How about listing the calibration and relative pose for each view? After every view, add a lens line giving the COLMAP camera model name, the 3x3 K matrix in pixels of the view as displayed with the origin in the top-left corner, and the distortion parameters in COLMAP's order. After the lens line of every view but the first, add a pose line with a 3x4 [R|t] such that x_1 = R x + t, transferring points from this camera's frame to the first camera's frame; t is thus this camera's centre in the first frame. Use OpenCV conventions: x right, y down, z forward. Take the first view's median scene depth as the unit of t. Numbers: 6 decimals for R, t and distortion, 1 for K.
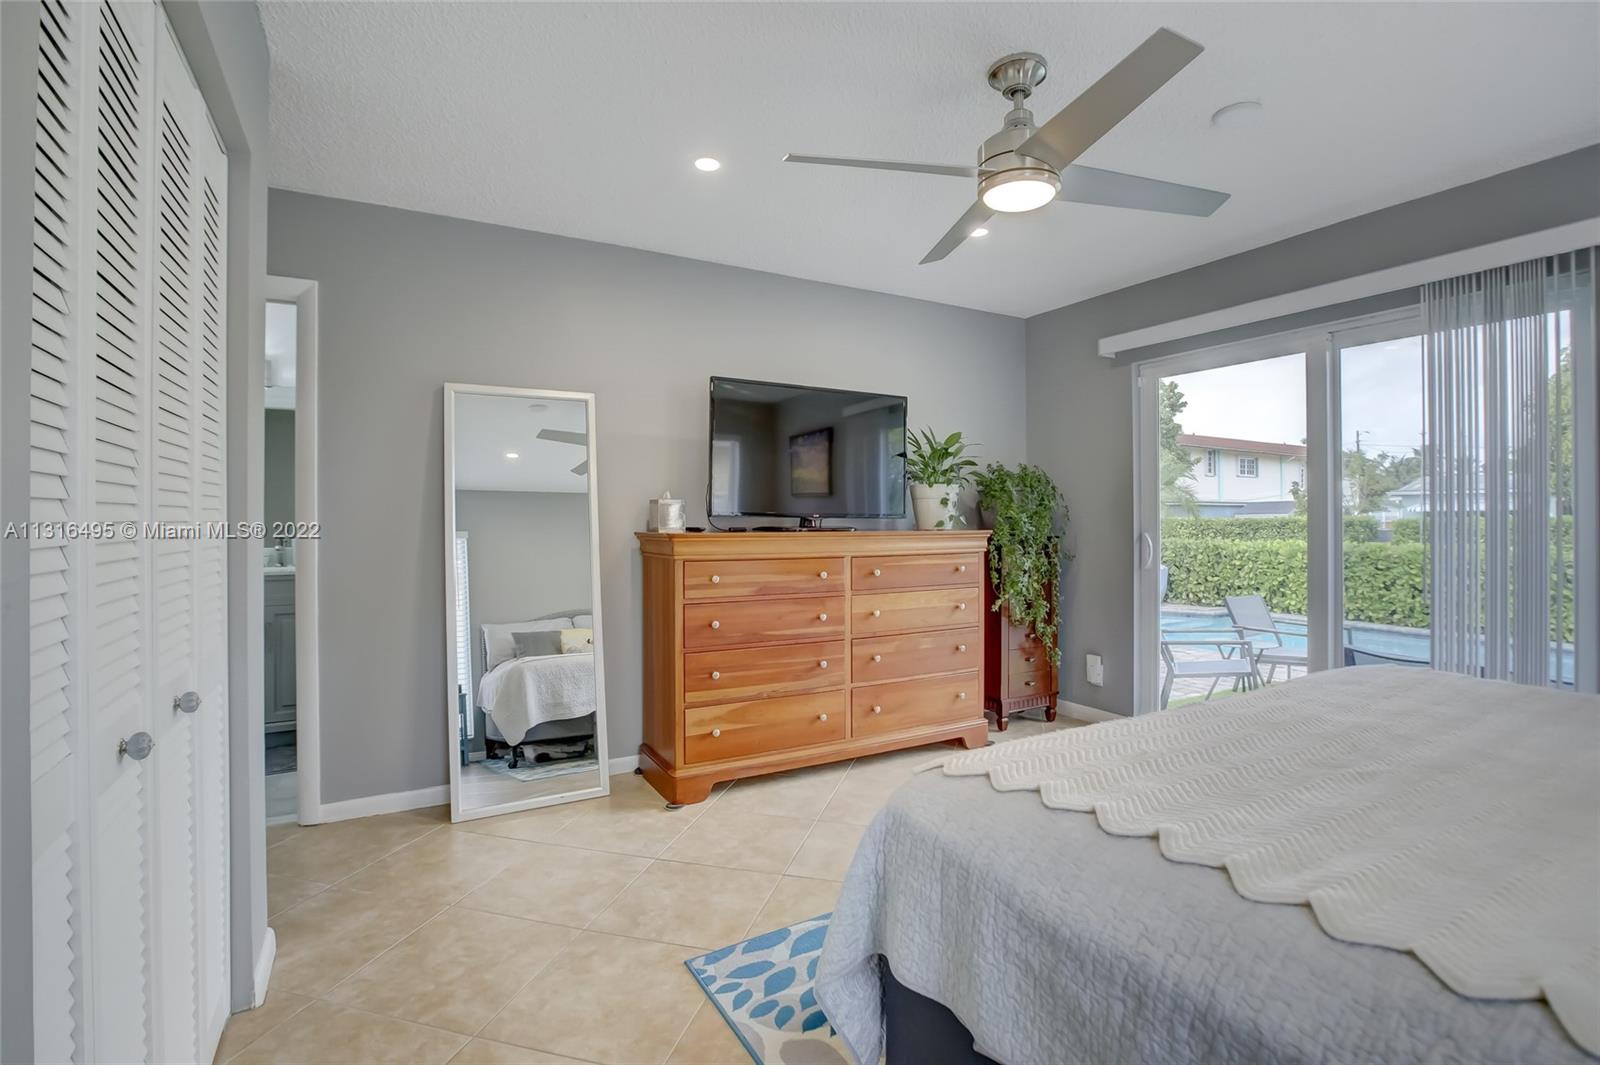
lens RADIAL K [[742.1, 0, 800.4], [0, 742.1, 528.0], [0, 0, 1]] dist [-0.029817, -0.000147]
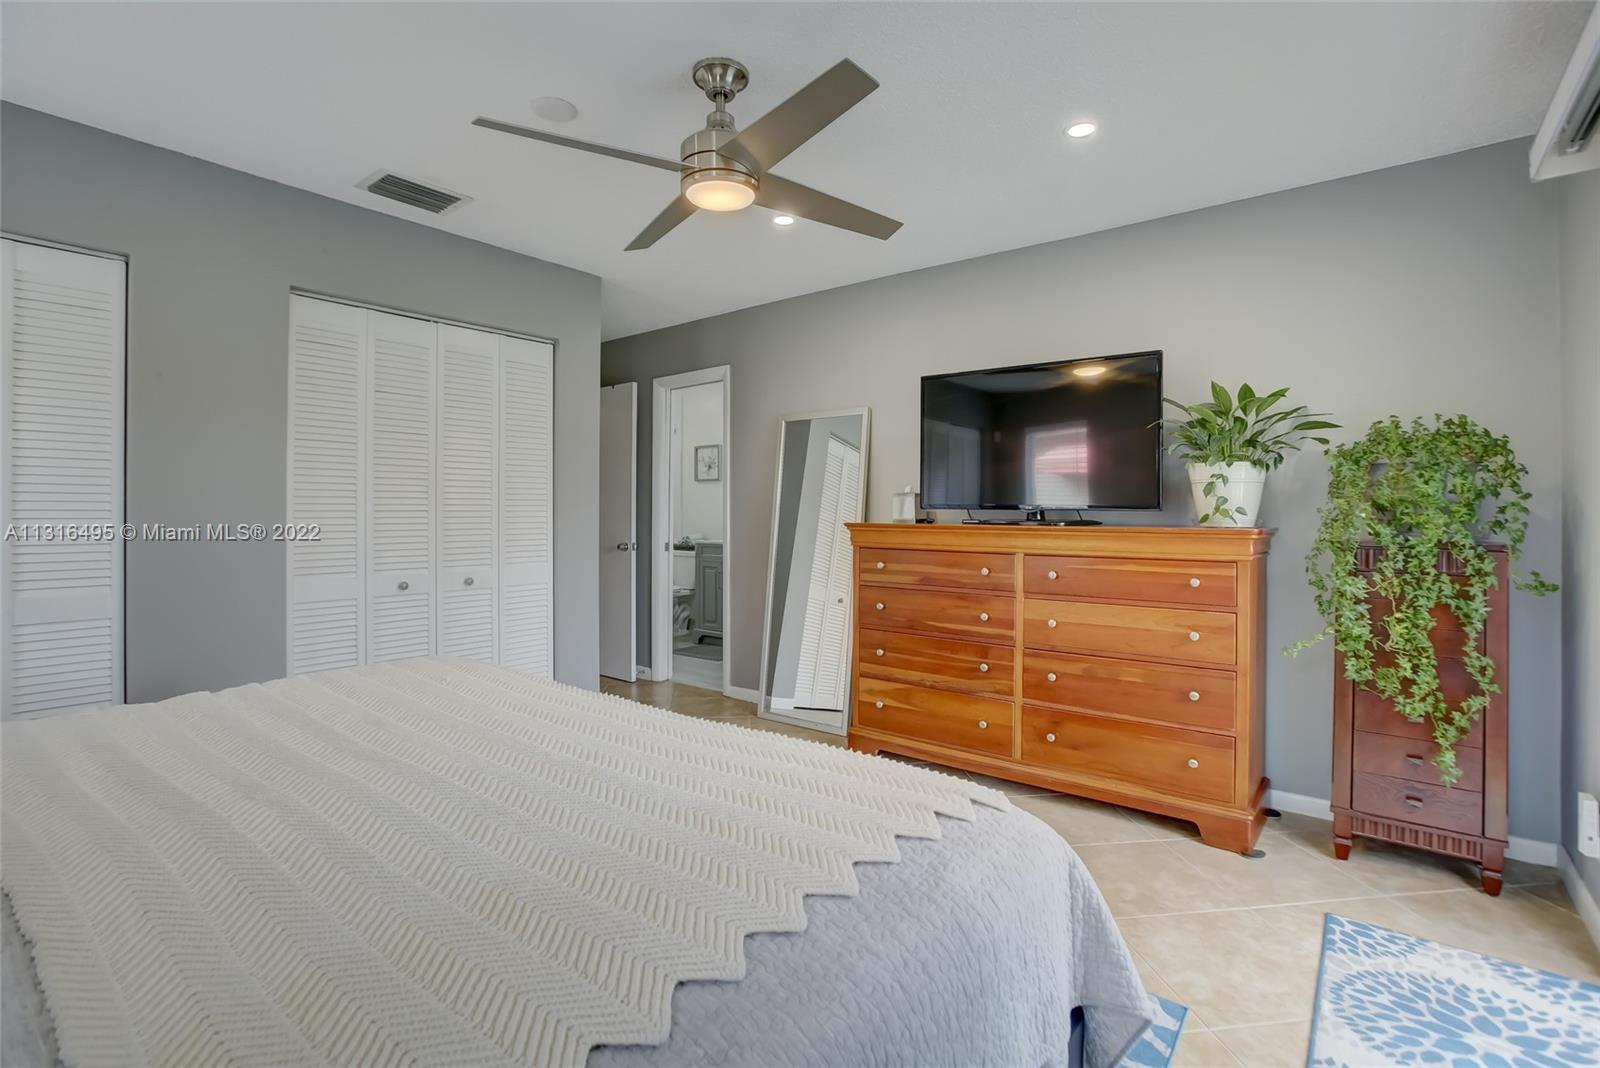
lens RADIAL K [[742.1, 0, 799.8], [0, 742.1, 523.6], [0, 0, 1]] dist [-0.029817, -0.000147]
pose [[0.392551, 0.016120, -0.919589, 1.369486], [-0.013859, 0.999837, 0.011611, -0.007830], [0.919626, 0.008187, 0.392710, 0.727204]]
